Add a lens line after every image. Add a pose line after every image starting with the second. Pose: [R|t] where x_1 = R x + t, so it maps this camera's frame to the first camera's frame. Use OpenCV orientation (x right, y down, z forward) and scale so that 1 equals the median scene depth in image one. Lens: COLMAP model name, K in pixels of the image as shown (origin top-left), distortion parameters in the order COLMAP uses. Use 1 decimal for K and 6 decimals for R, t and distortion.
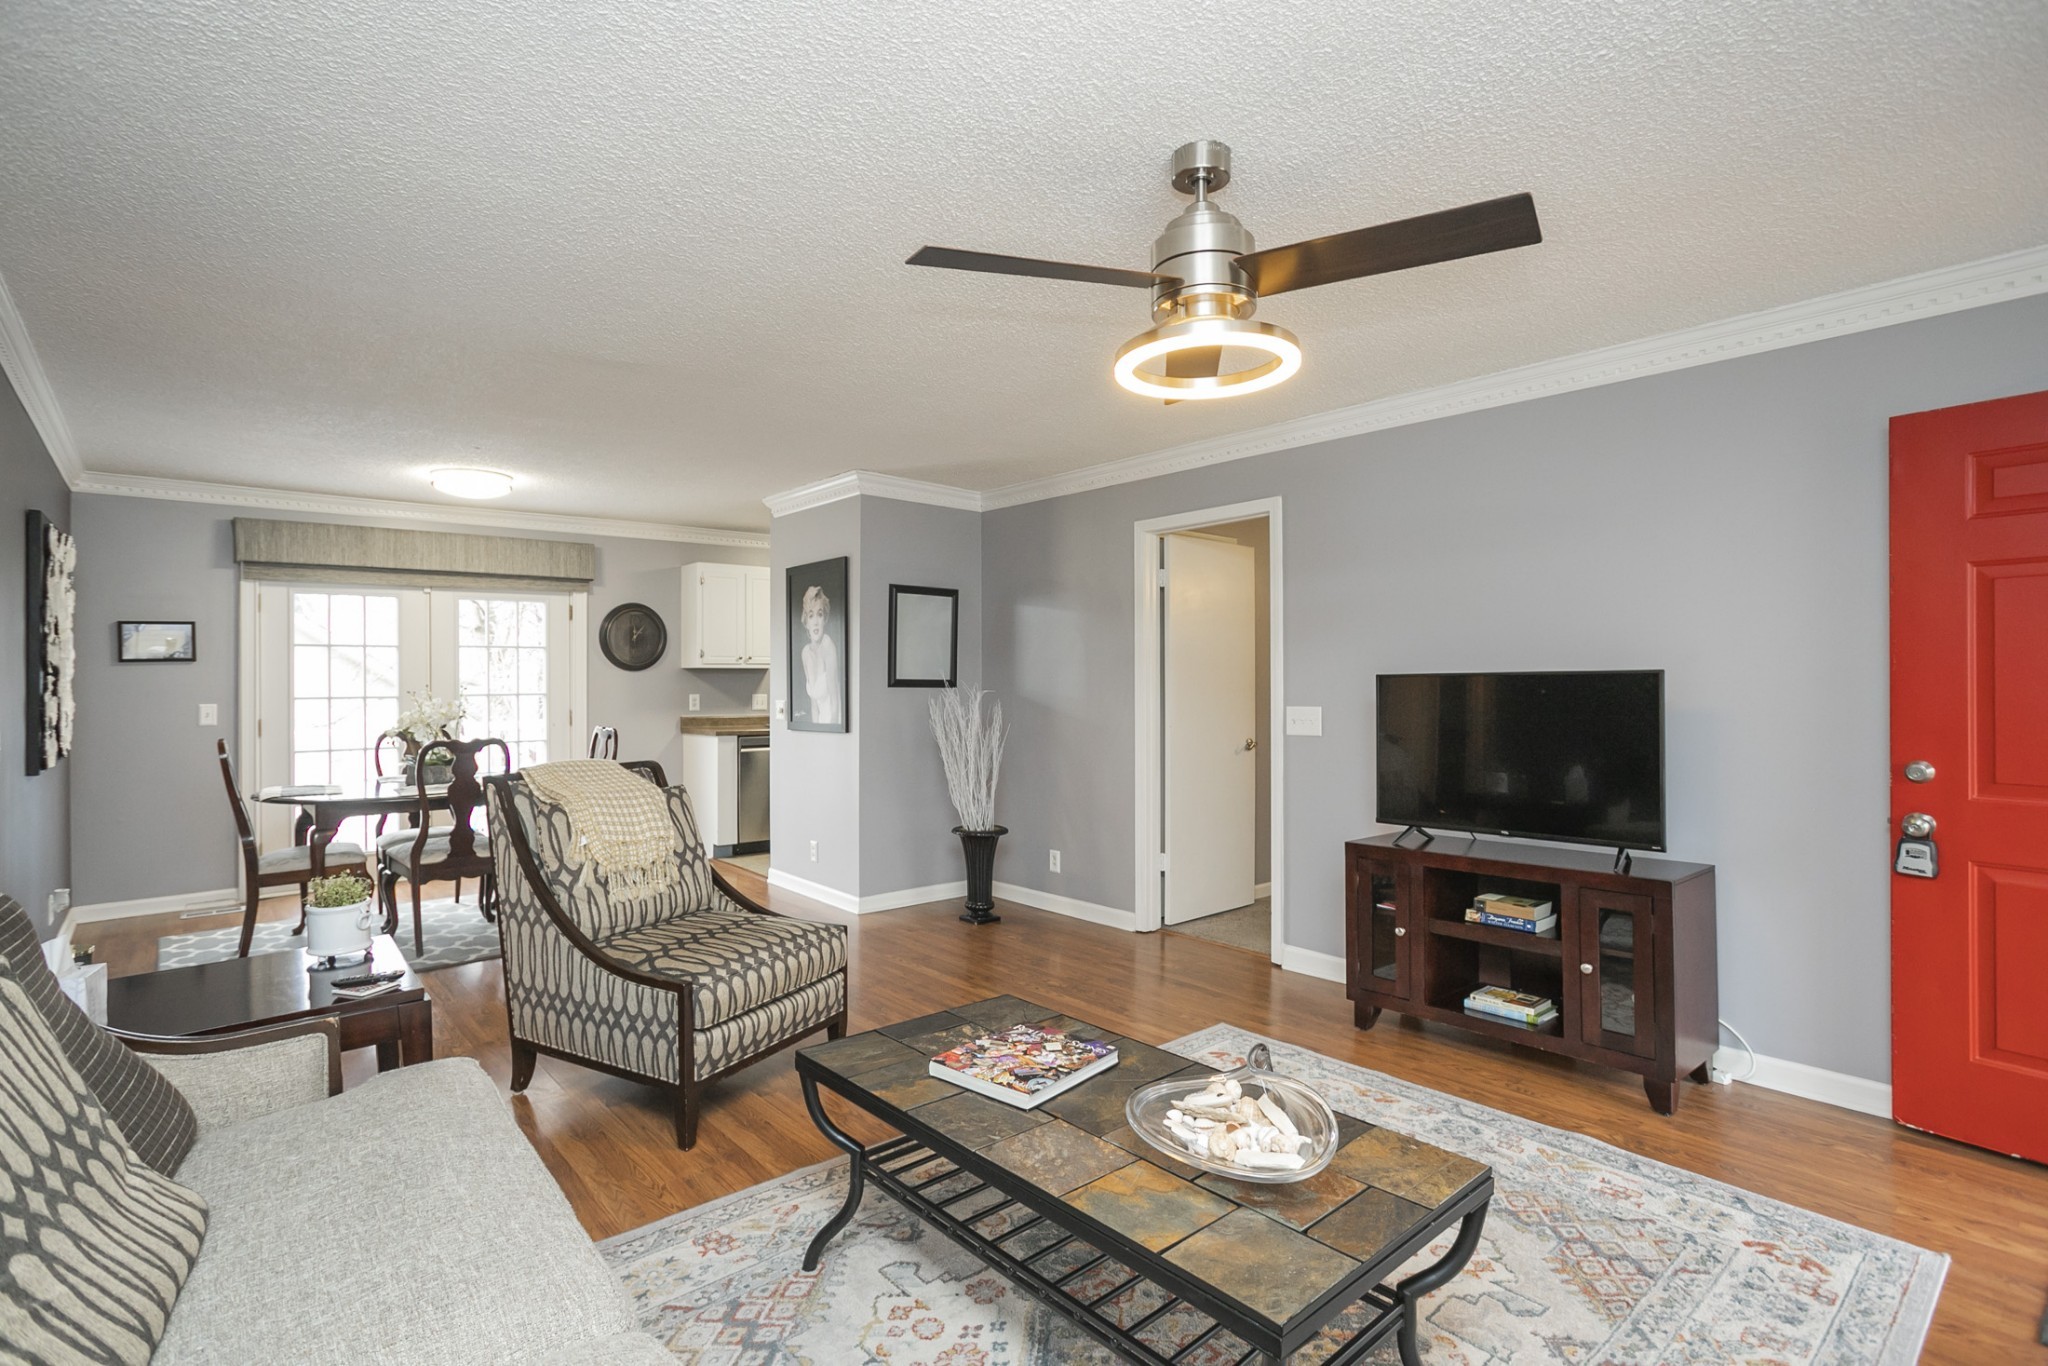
lens RADIAL K [[988.8, 0, 997.9], [0, 988.8, 669.9], [0, 0, 1]] dist [-0.033340, 0.019489]
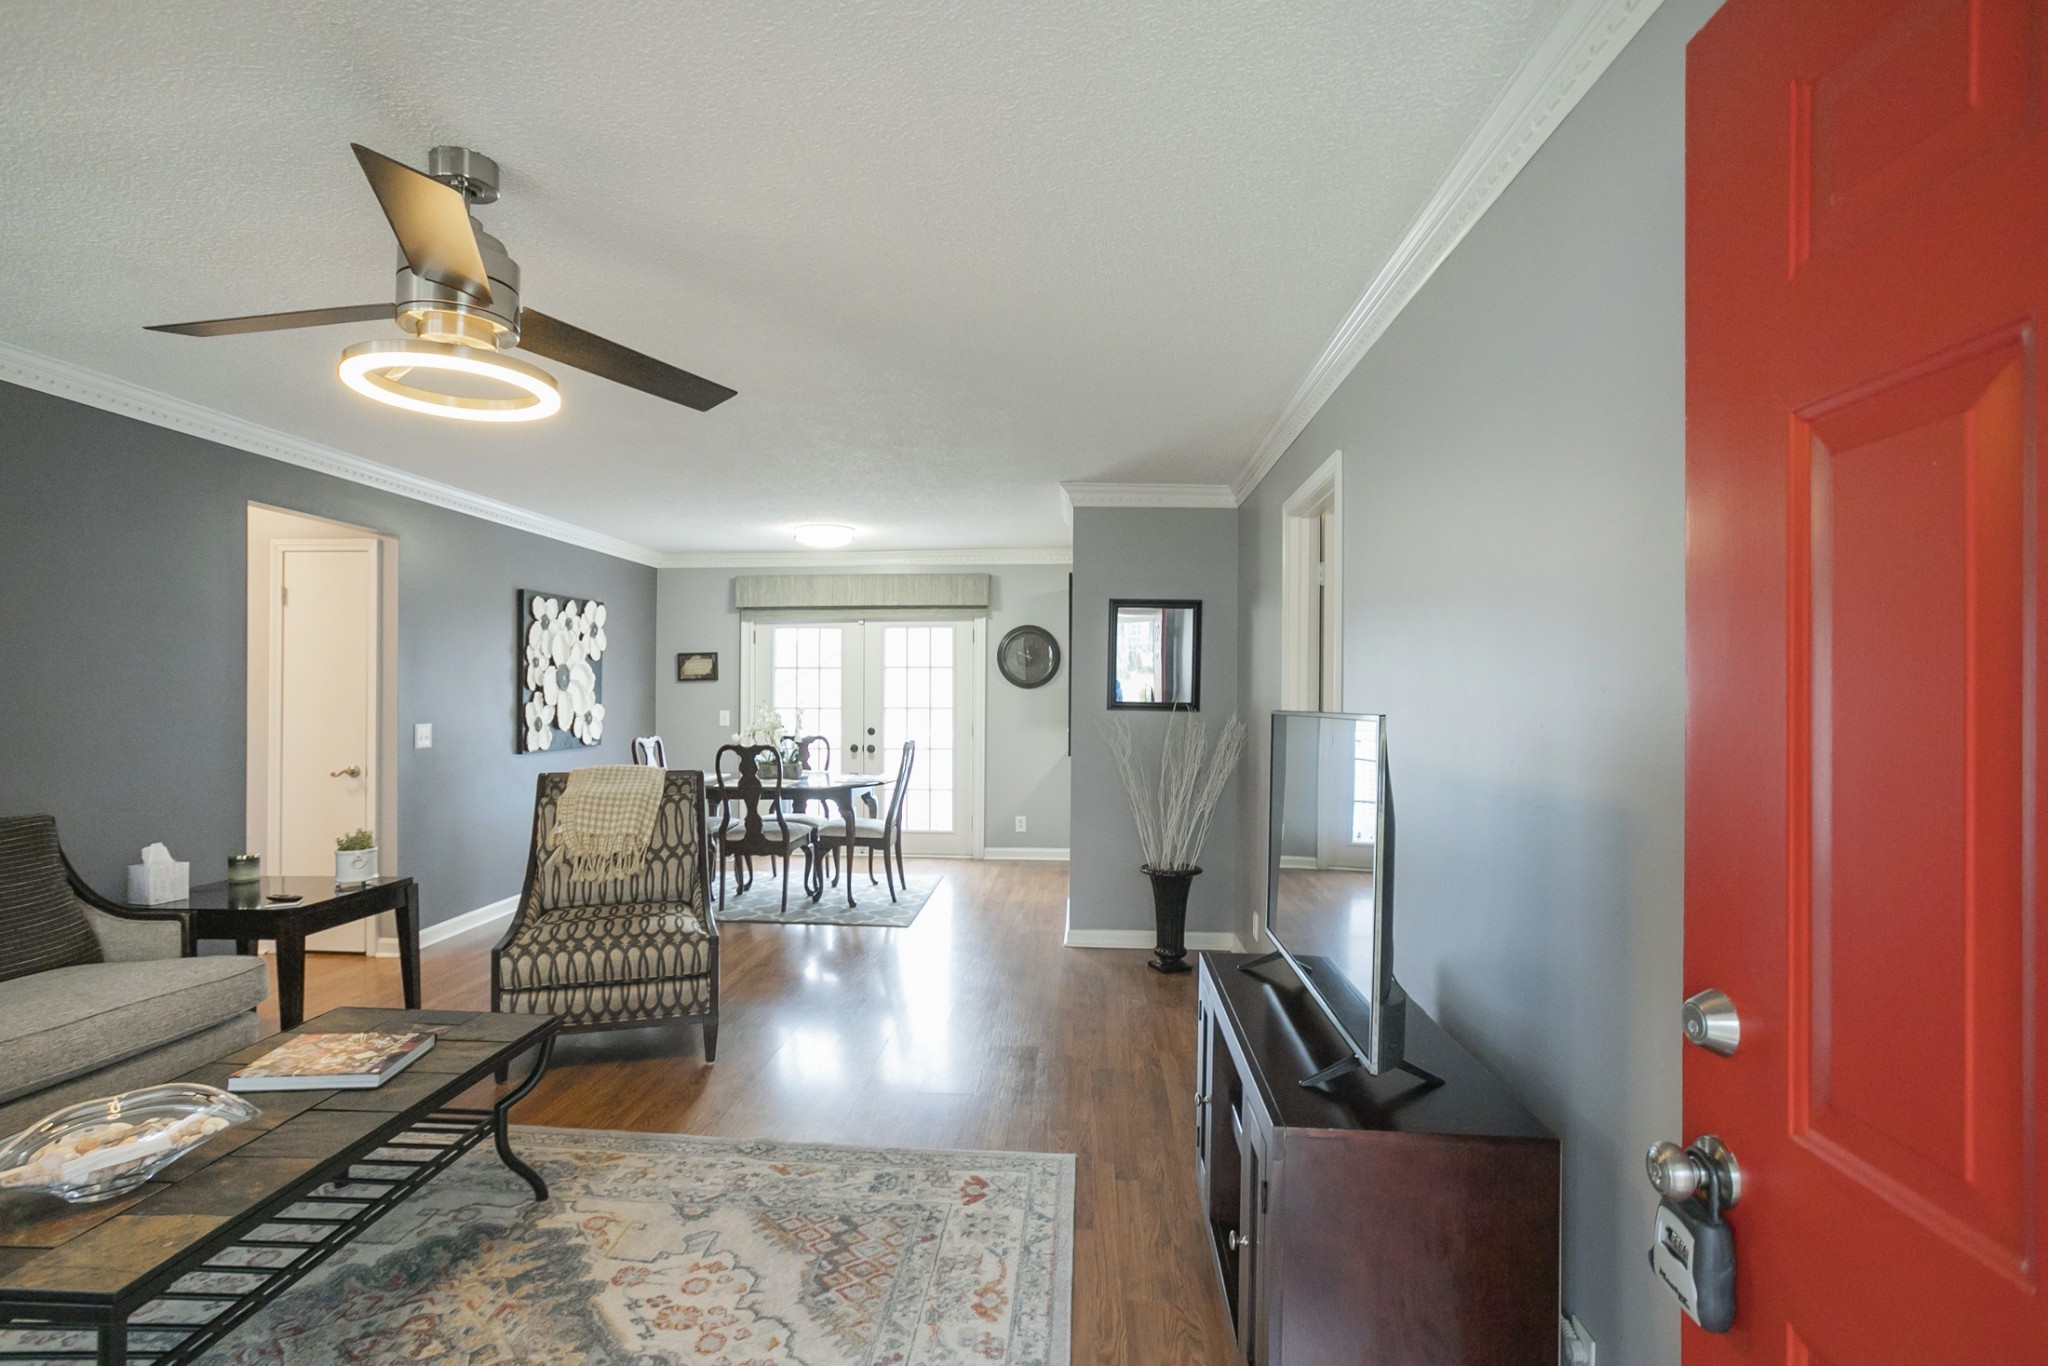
lens RADIAL K [[988.8, 0, 1005.4], [0, 988.8, 675.1], [0, 0, 1]] dist [-0.033340, 0.019489]
pose [[0.723177, -0.001995, -0.690660, 0.795438], [-0.002313, 0.999983, -0.005310, -0.016581], [0.690659, 0.005437, 0.723160, 0.437573]]
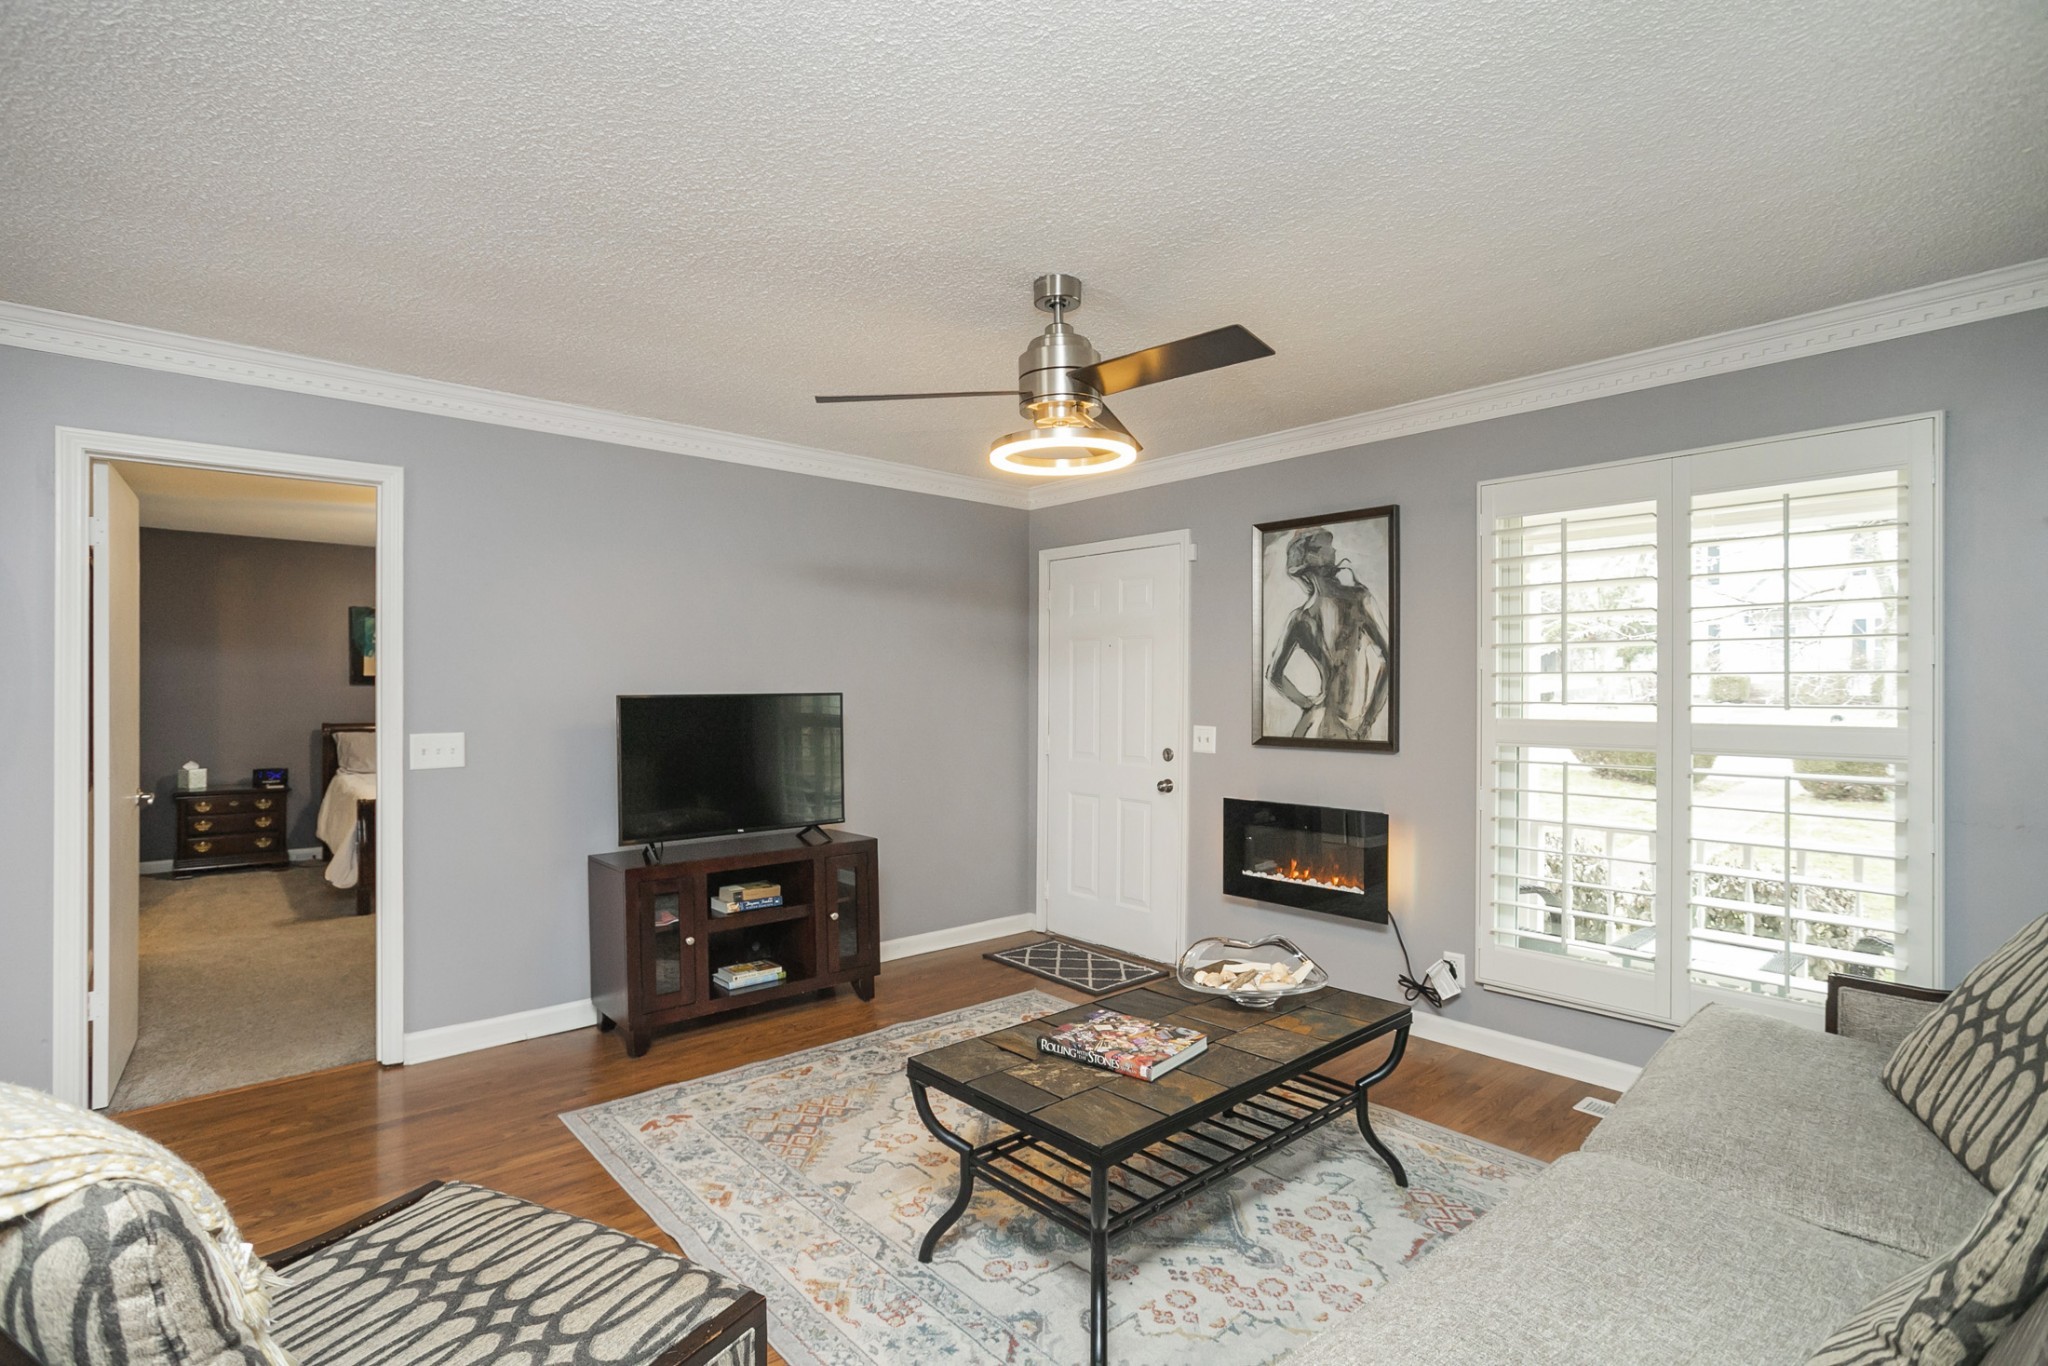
lens RADIAL K [[988.8, 0, 1027.8], [0, 988.8, 681.8], [0, 0, 1]] dist [-0.033340, 0.019489]
pose [[-0.035849, 0.010277, 0.999304, -0.674320], [-0.015511, 0.999821, -0.010838, -0.004992], [-0.999237, -0.015889, -0.035683, 0.699251]]
